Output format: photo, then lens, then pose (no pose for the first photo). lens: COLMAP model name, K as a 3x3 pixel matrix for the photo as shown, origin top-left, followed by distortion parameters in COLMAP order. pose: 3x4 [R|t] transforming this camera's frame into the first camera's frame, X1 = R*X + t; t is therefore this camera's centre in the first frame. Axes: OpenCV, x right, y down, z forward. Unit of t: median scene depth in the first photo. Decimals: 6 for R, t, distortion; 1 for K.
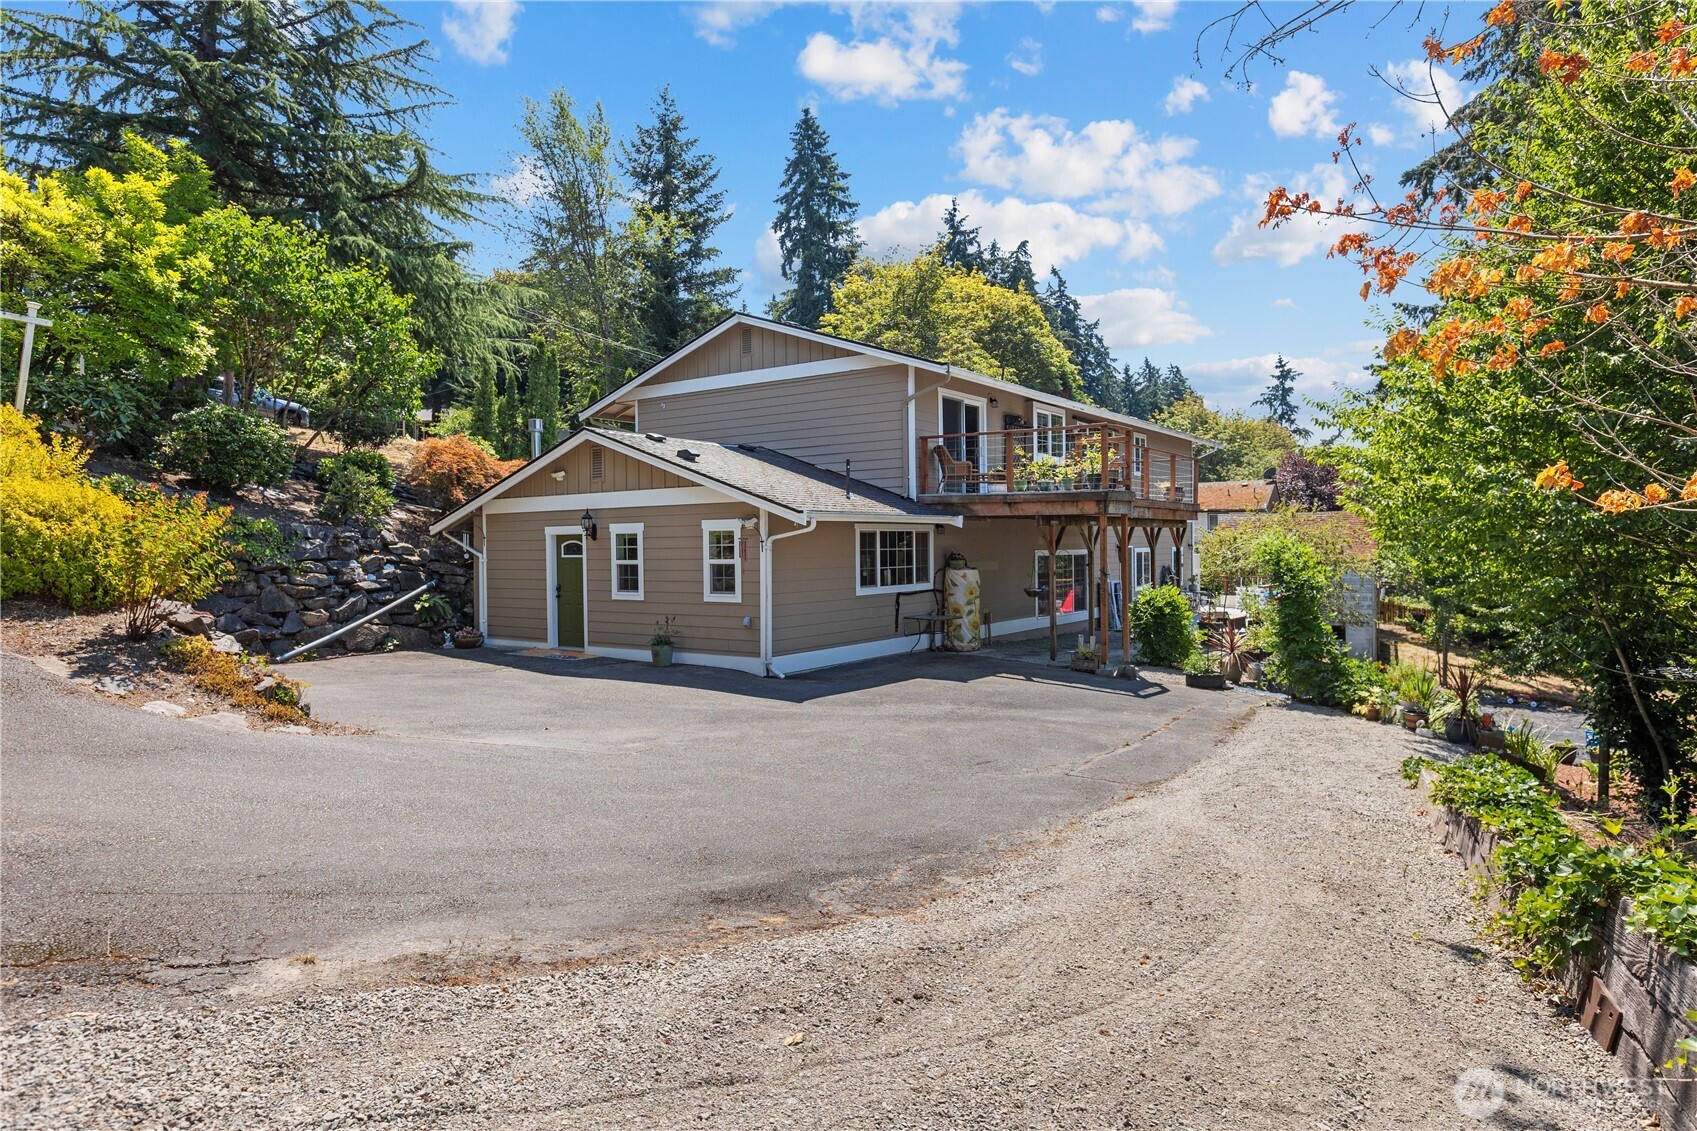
lens RADIAL K [[1007.6, 0, 848.0], [0, 1007.6, 542.4], [0, 0, 1]] dist [-0.002851, 0.000864]
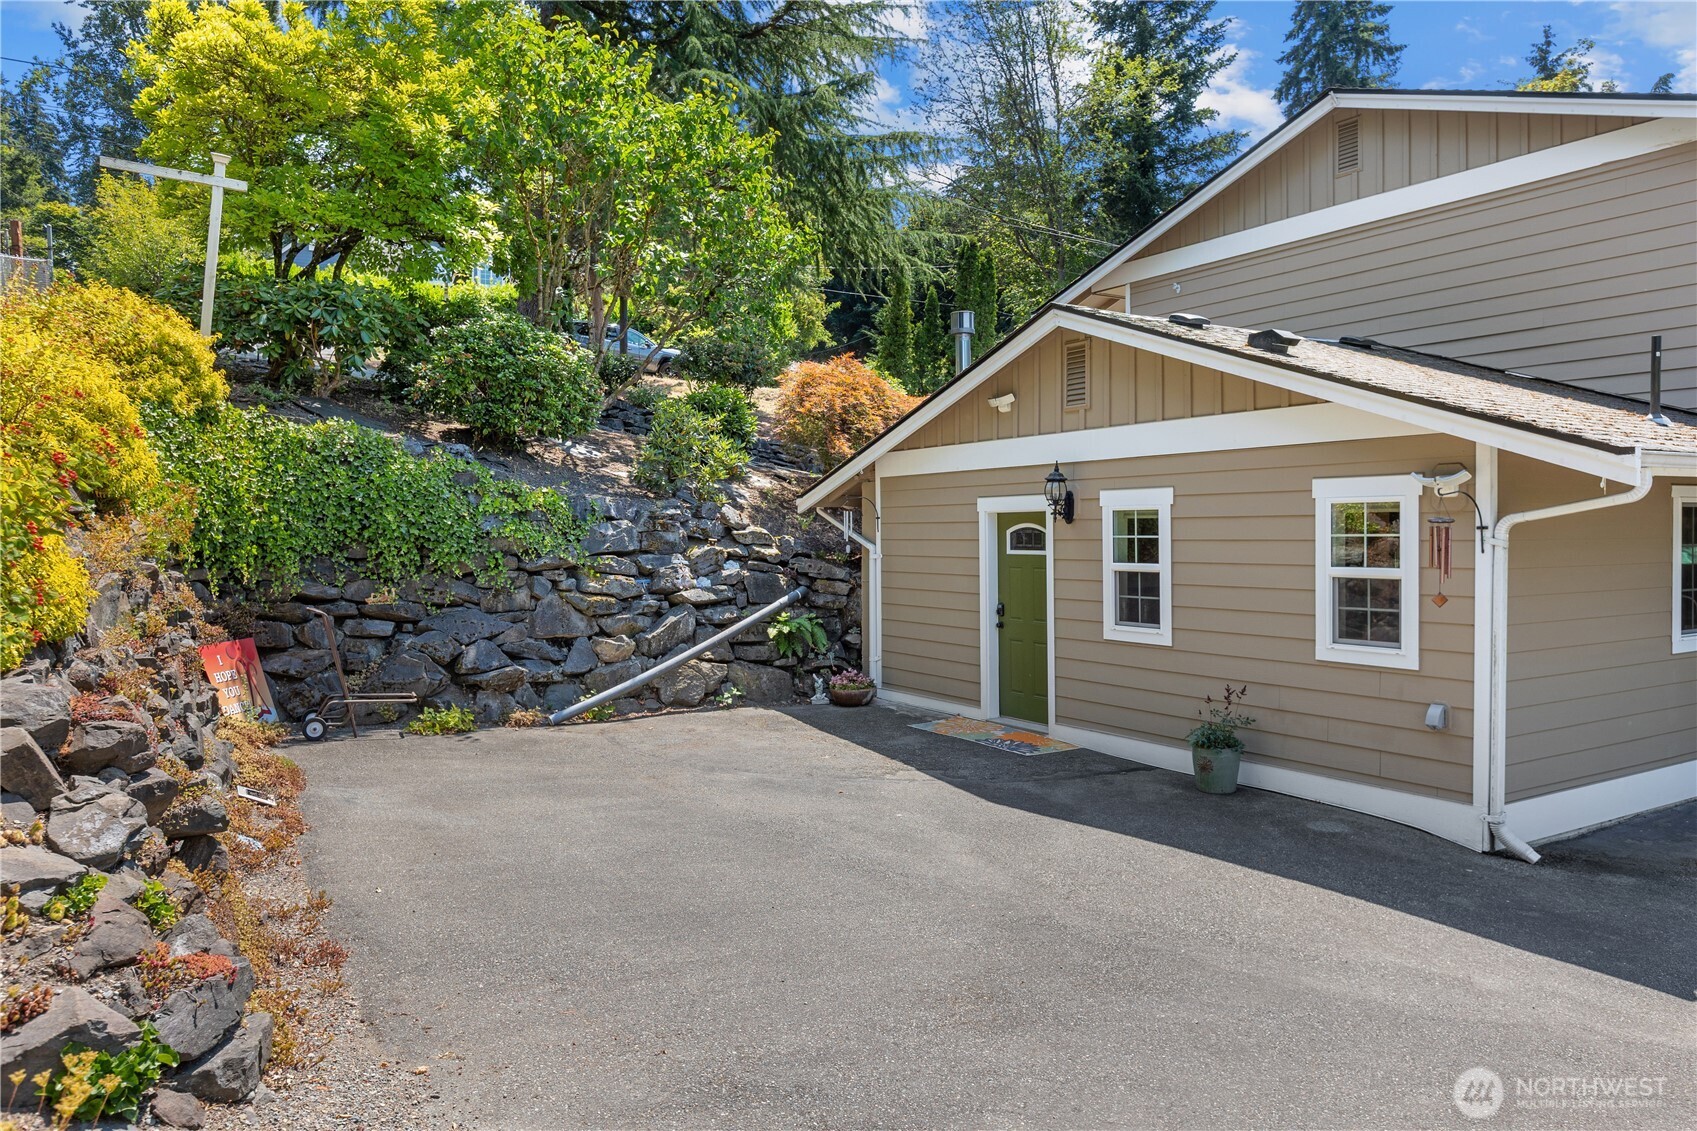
lens RADIAL K [[1191.7, 0, 852.0], [0, 1191.7, 559.8], [0, 0, 1]] dist [0.026955, 0.003398]
pose [[0.923005, 0.014243, -0.384525, -0.109518], [-0.002147, 0.999490, 0.031867, -0.002324], [0.384783, -0.028588, 0.922564, 0.359968]]
